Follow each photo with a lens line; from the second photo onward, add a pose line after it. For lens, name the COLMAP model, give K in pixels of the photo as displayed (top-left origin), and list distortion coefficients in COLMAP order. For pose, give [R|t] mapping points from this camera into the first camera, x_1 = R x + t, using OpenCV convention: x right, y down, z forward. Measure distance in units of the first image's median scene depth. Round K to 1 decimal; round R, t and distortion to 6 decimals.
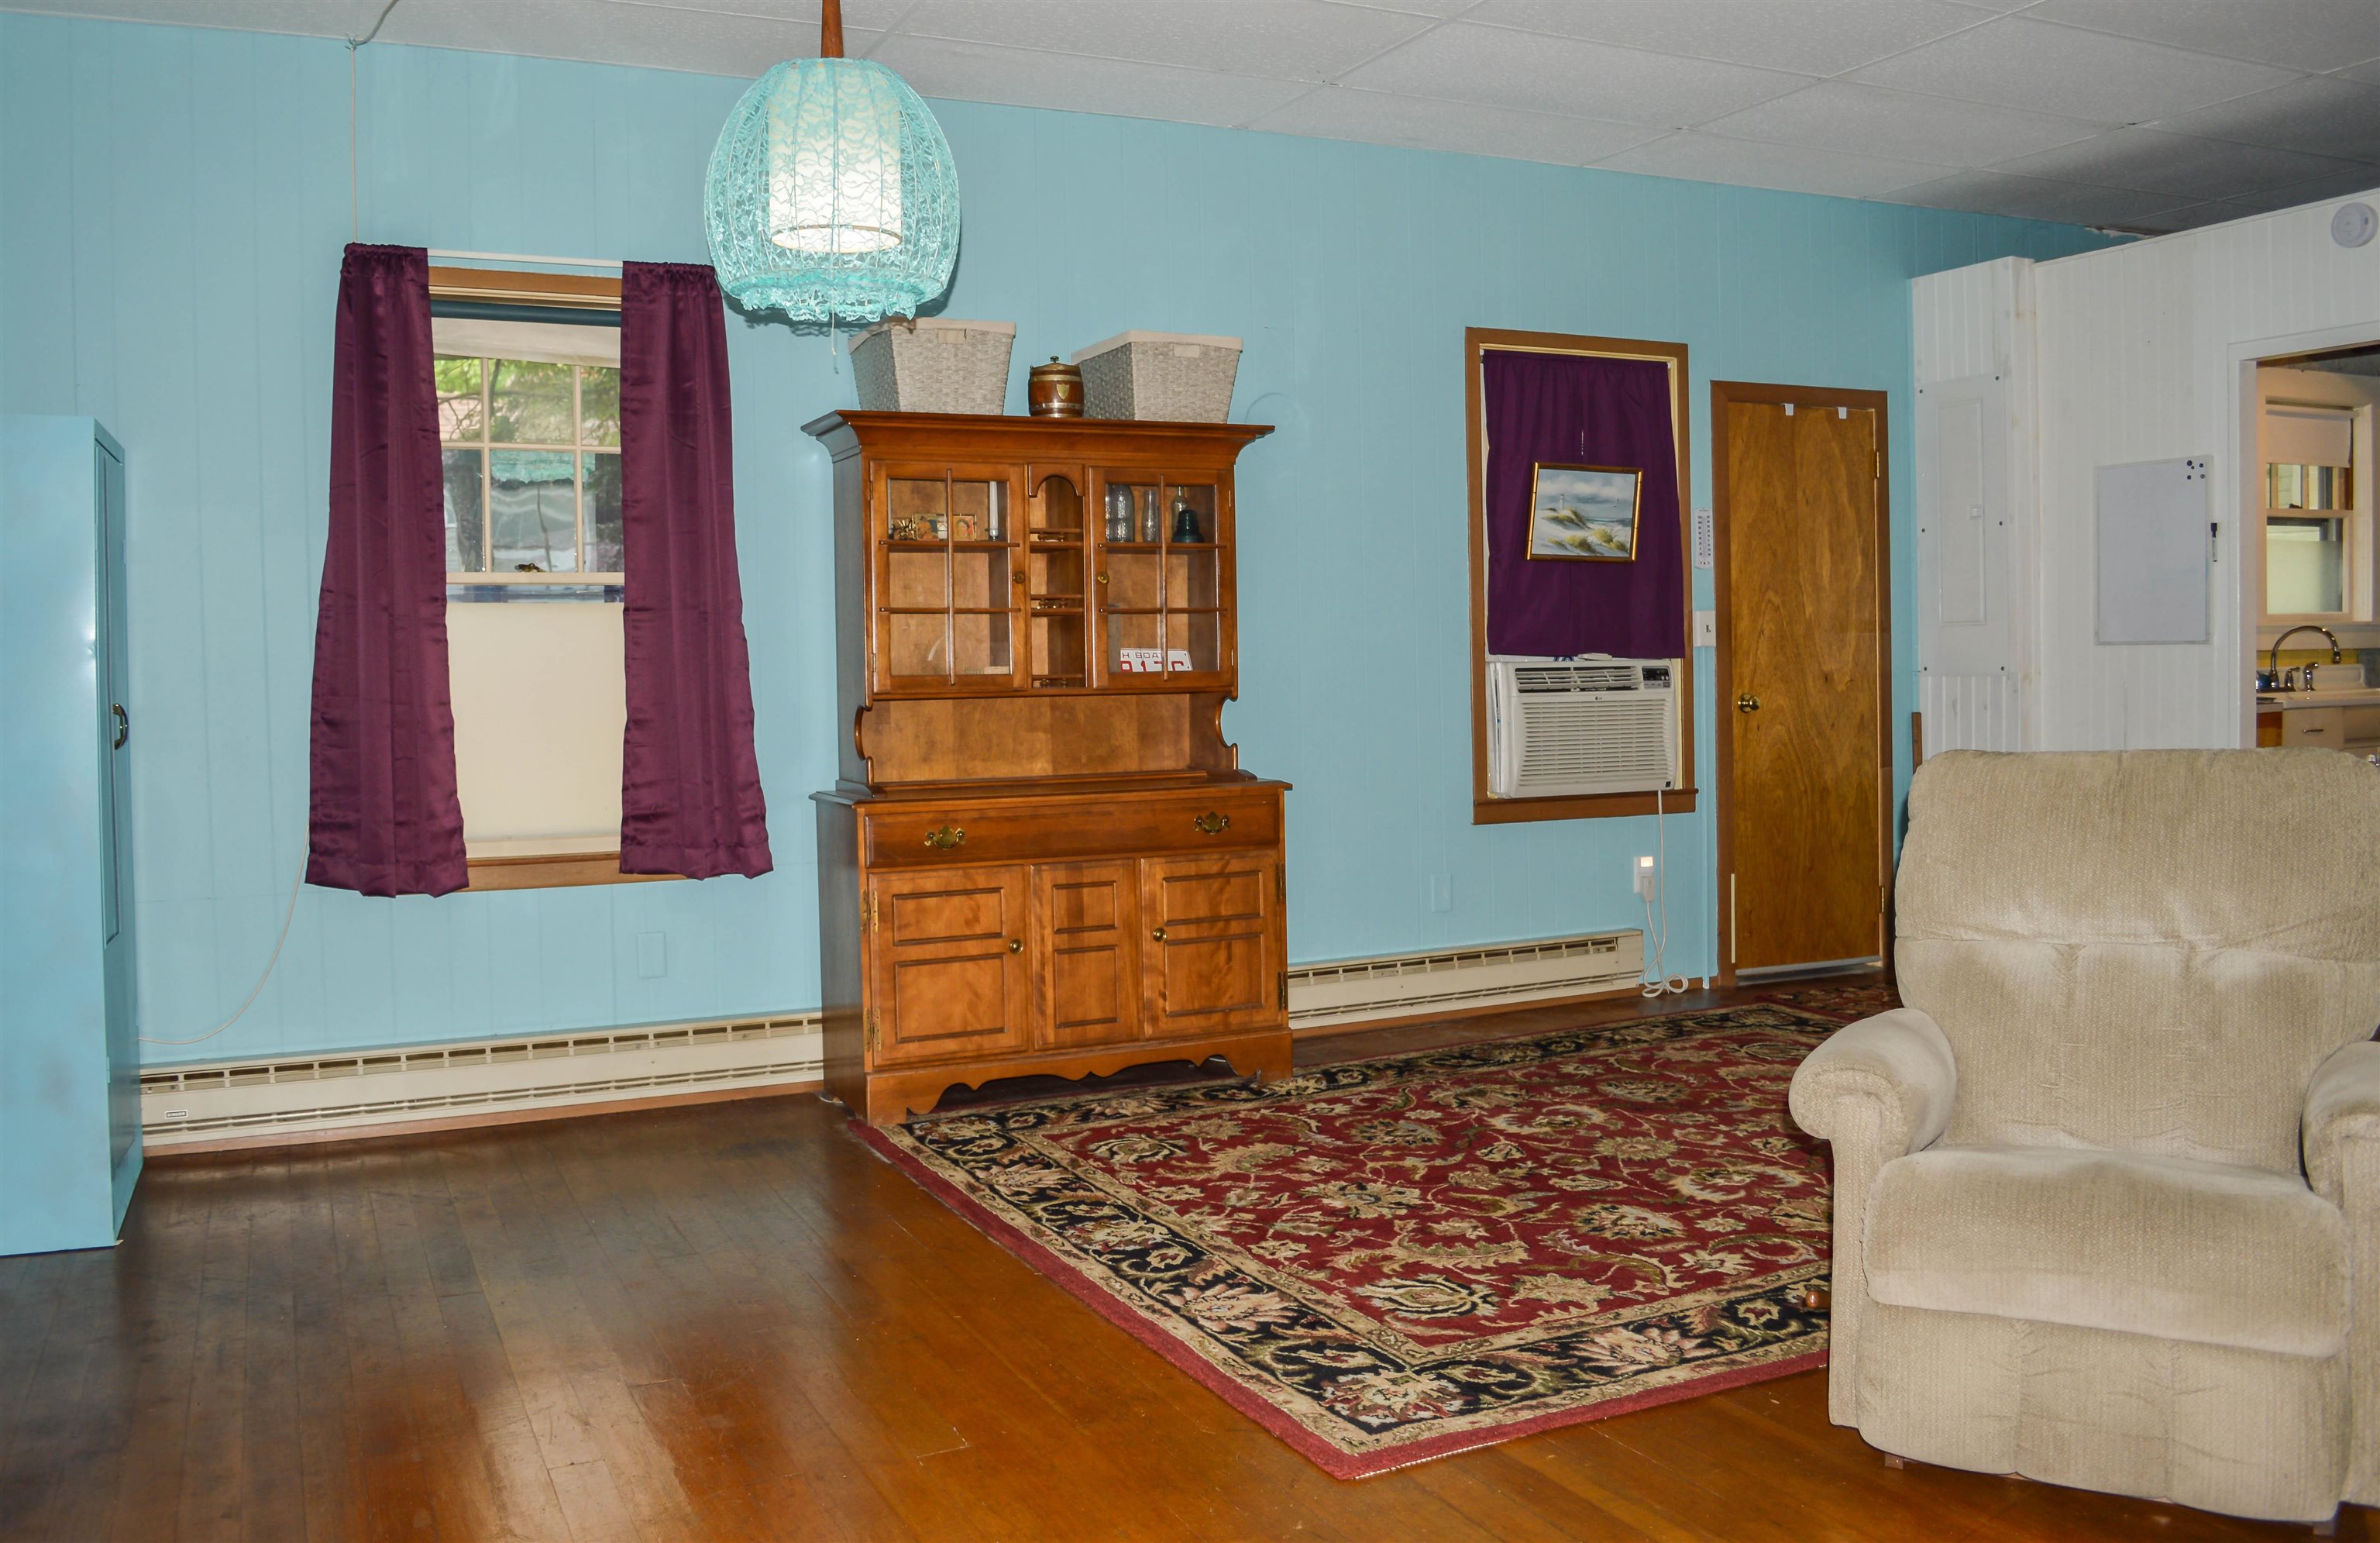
lens RADIAL K [[1970.3, 0, 1188.4], [0, 1970.3, 752.6], [0, 0, 1]] dist [-0.081839, 0.006250]
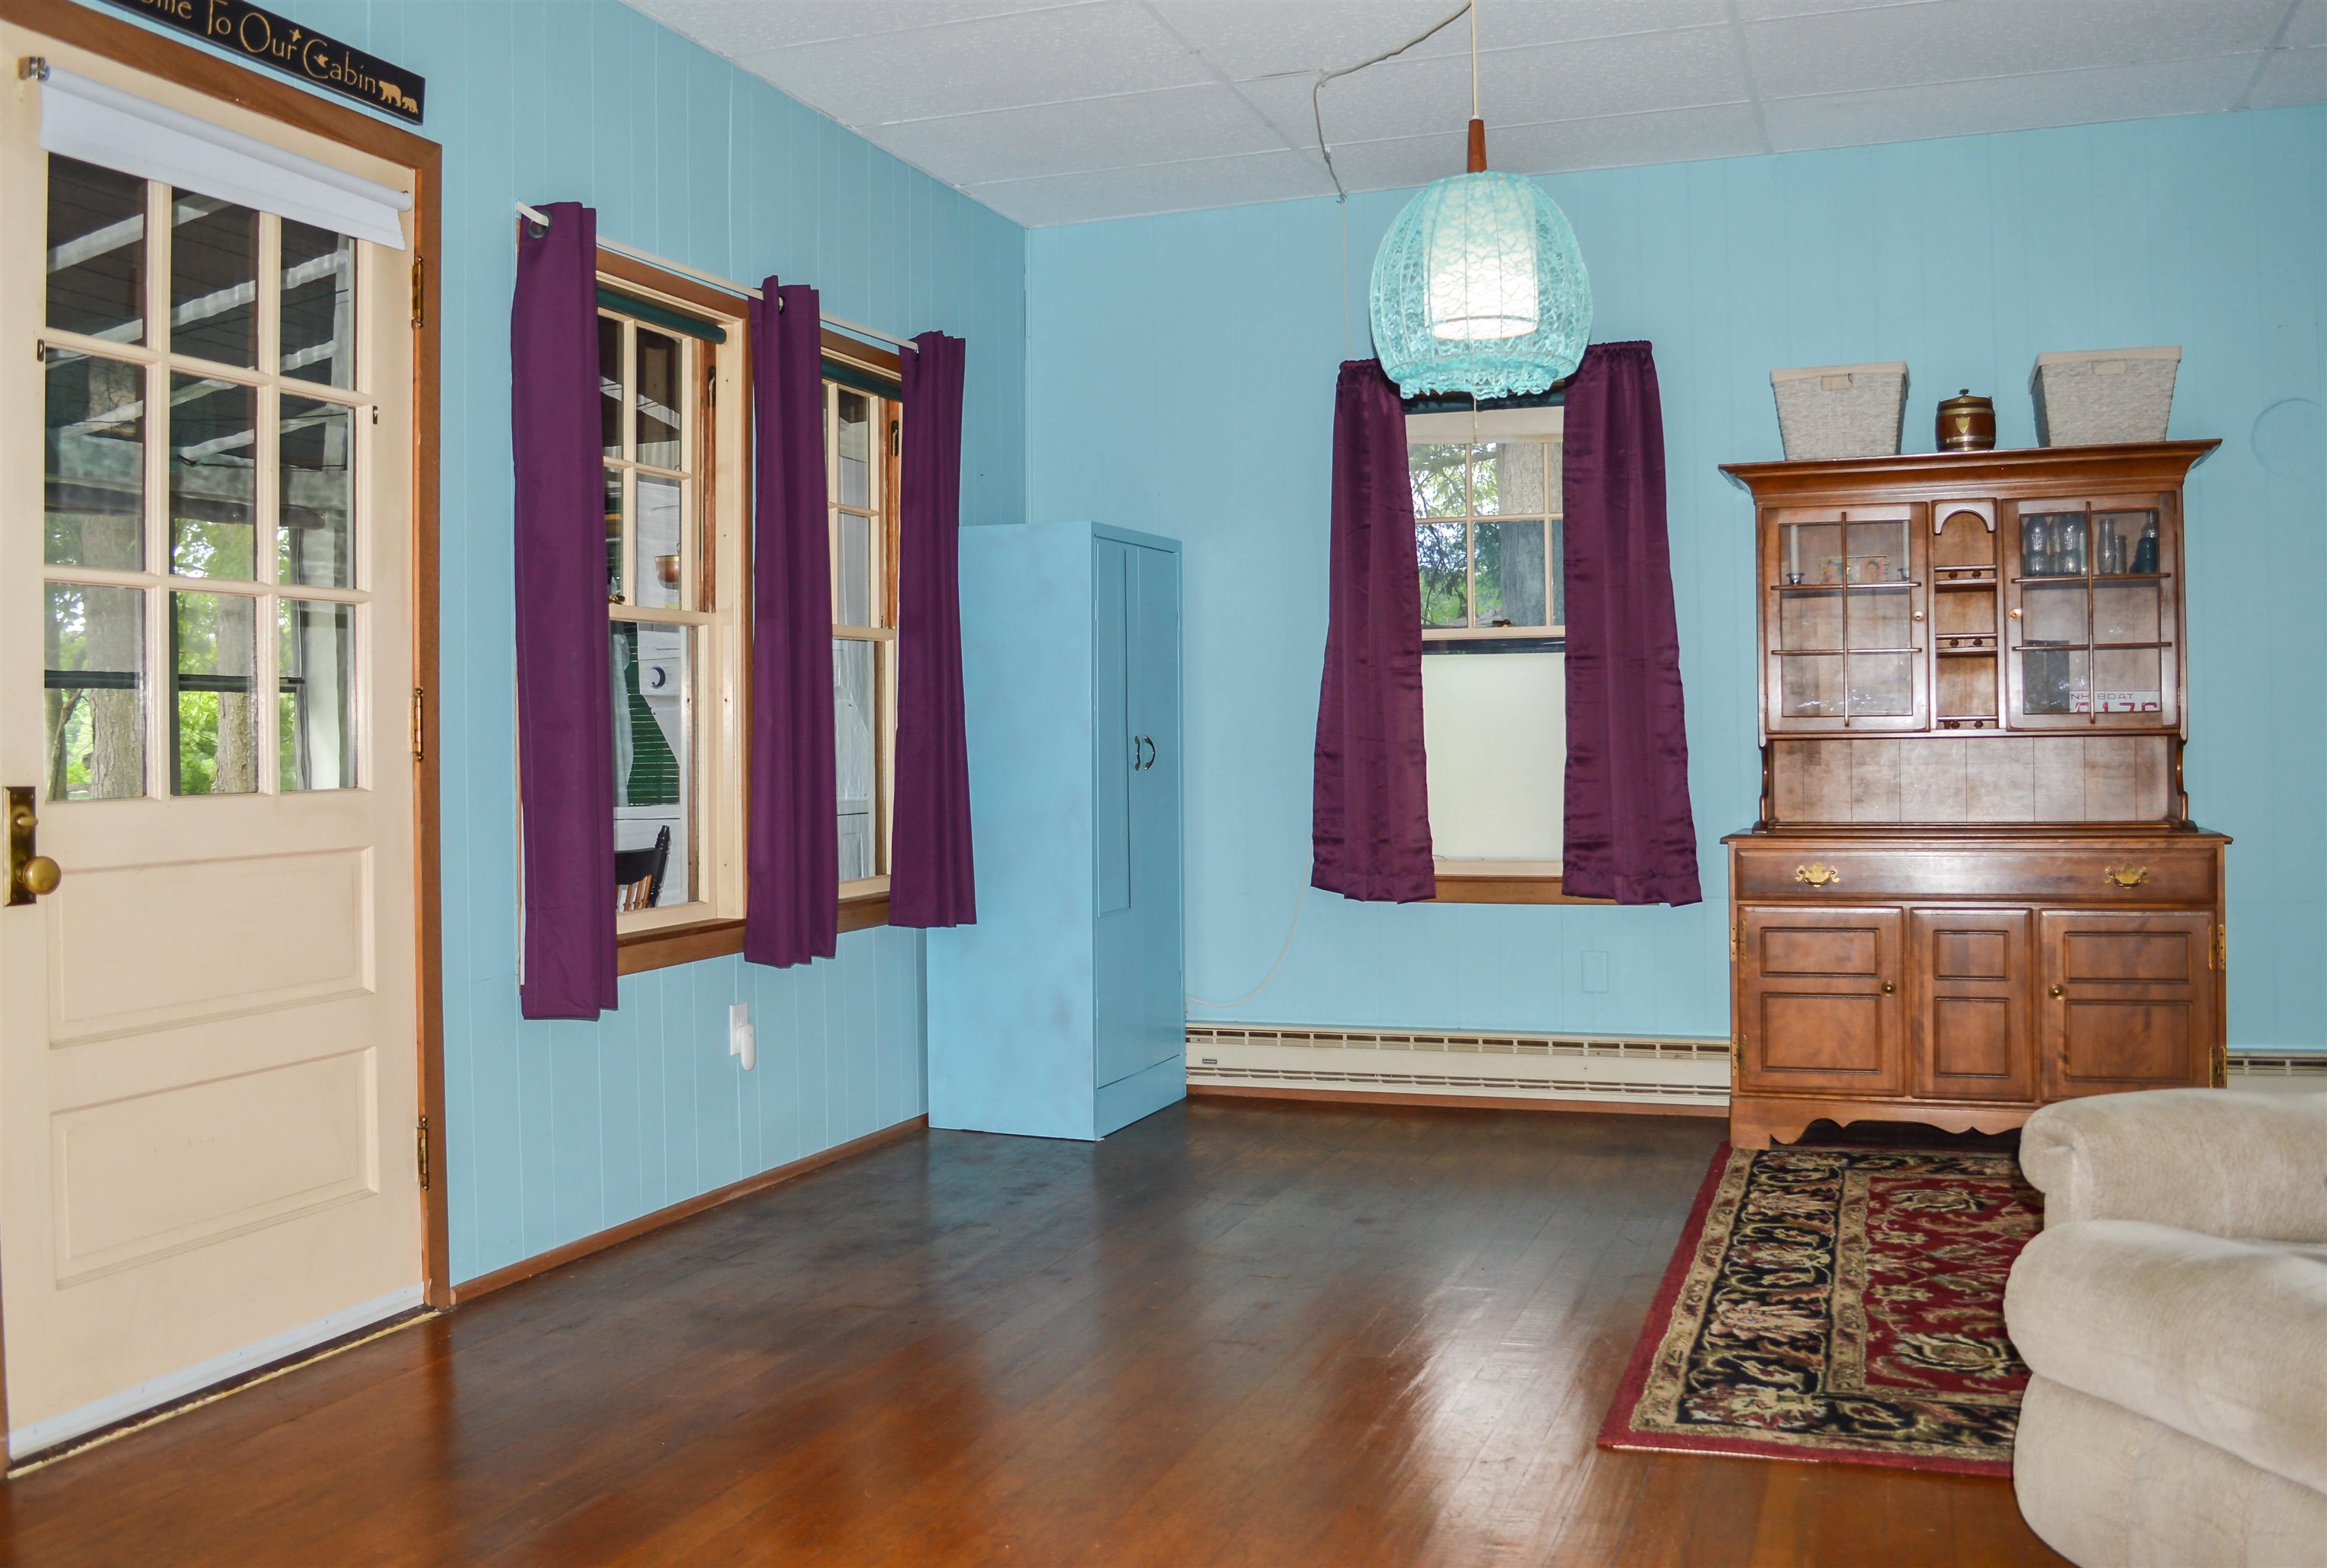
lens RADIAL K [[2036.1, 0, 1169.4], [0, 2036.1, 777.0], [0, 0, 1]] dist [-0.068323, 0.000836]
pose [[0.710163, 0.014786, -0.703882, 0.373498], [-0.031381, 0.999451, -0.010667, 0.014368], [0.703337, 0.029664, 0.710237, 0.020594]]
